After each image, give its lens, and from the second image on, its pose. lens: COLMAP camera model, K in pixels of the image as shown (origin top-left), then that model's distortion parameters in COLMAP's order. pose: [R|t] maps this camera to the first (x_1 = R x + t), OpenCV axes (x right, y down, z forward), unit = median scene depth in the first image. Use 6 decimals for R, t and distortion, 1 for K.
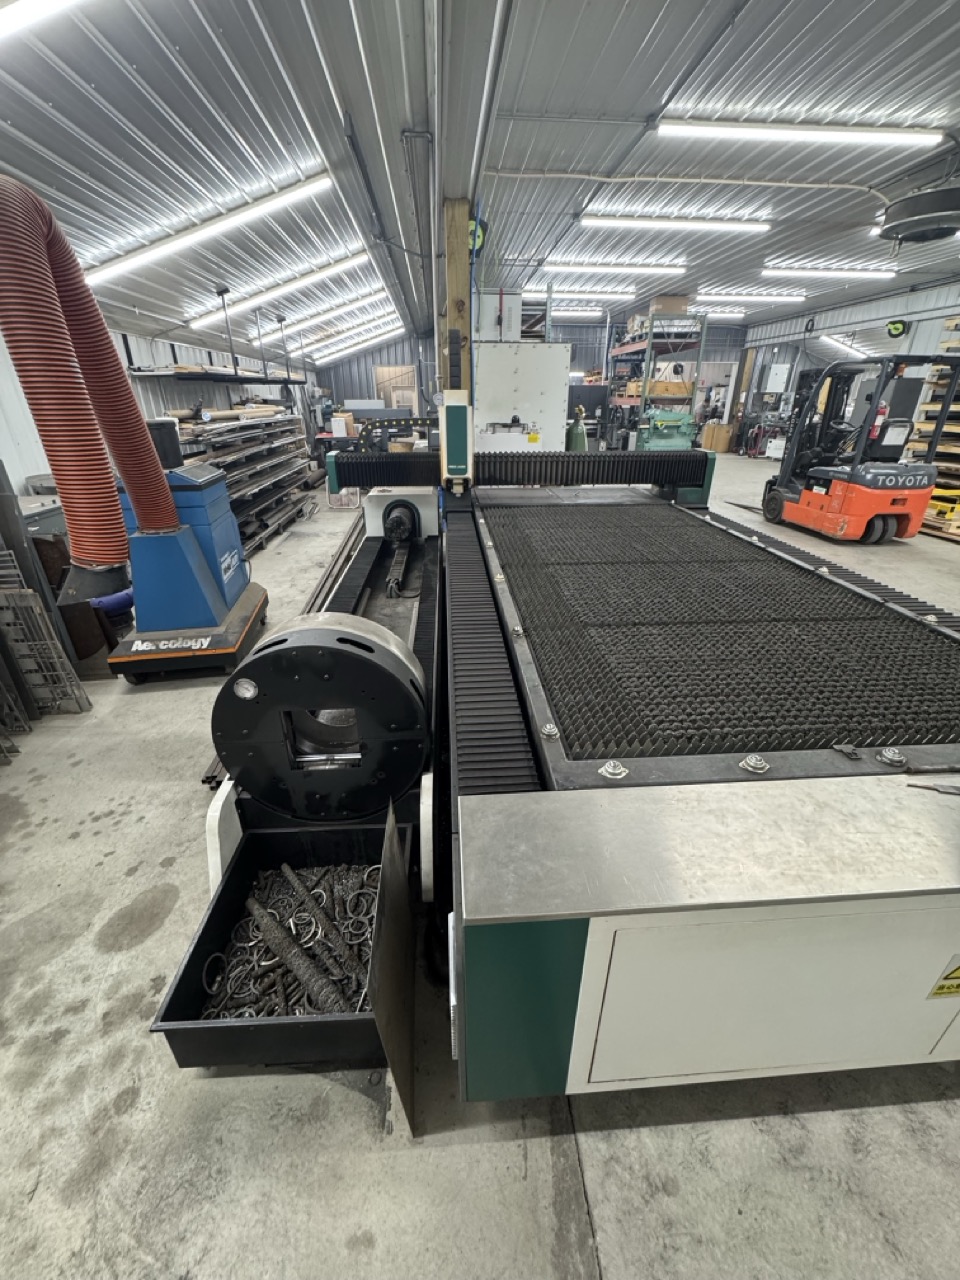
lens RADIAL K [[510.7, 0, 479.5], [0, 510.7, 642.1], [0, 0, 1]] dist [-0.004013, 0.000481]
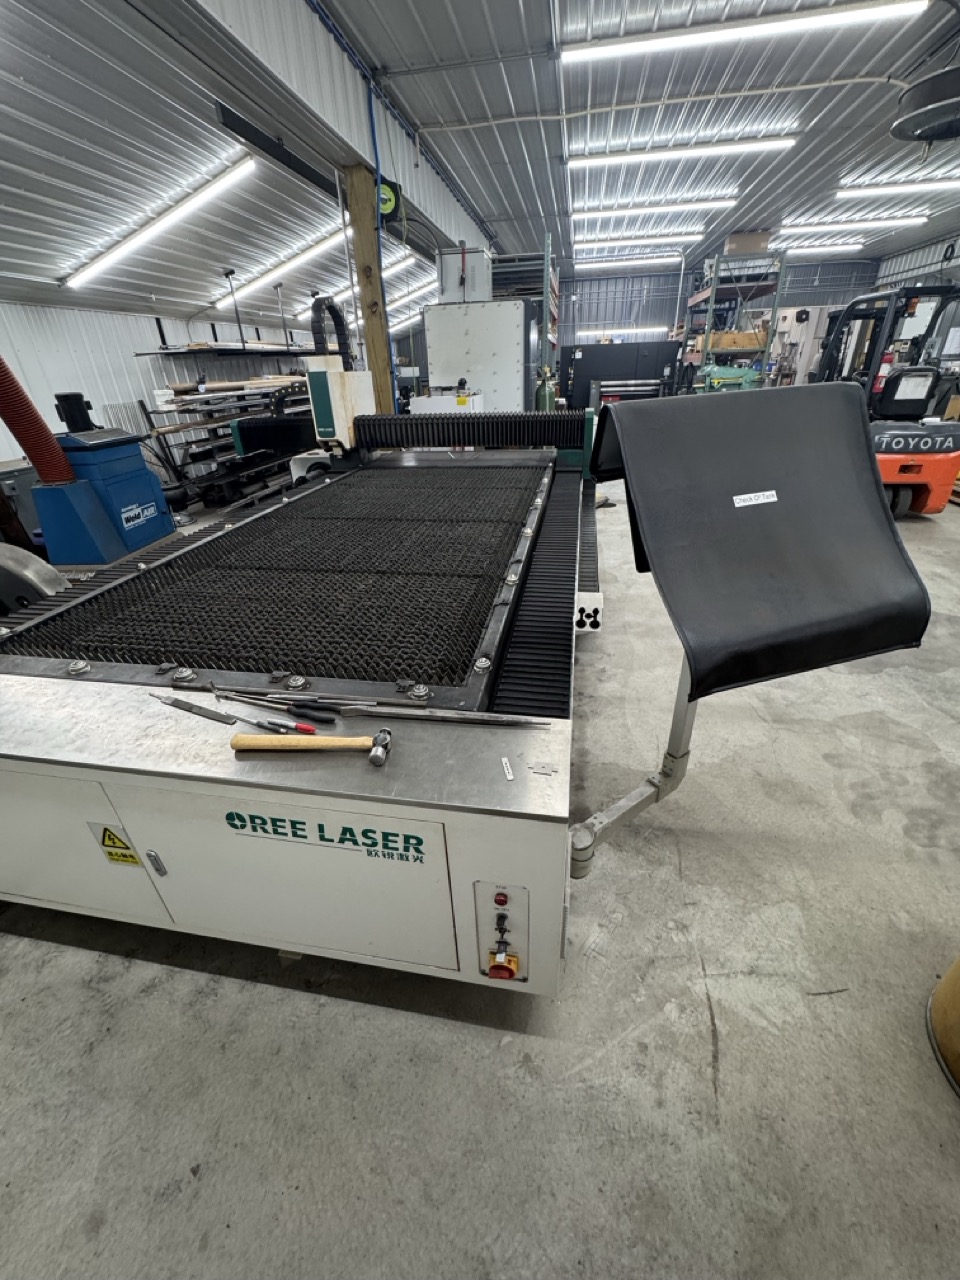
lens RADIAL K [[510.7, 0, 477.8], [0, 510.7, 642.0], [0, 0, 1]] dist [-0.004013, 0.000481]
pose [[0.968300, 0.087238, -0.234060, 0.355003], [-0.074167, 0.995184, 0.064094, 0.005728], [0.238524, -0.044703, 0.970107, 0.008797]]
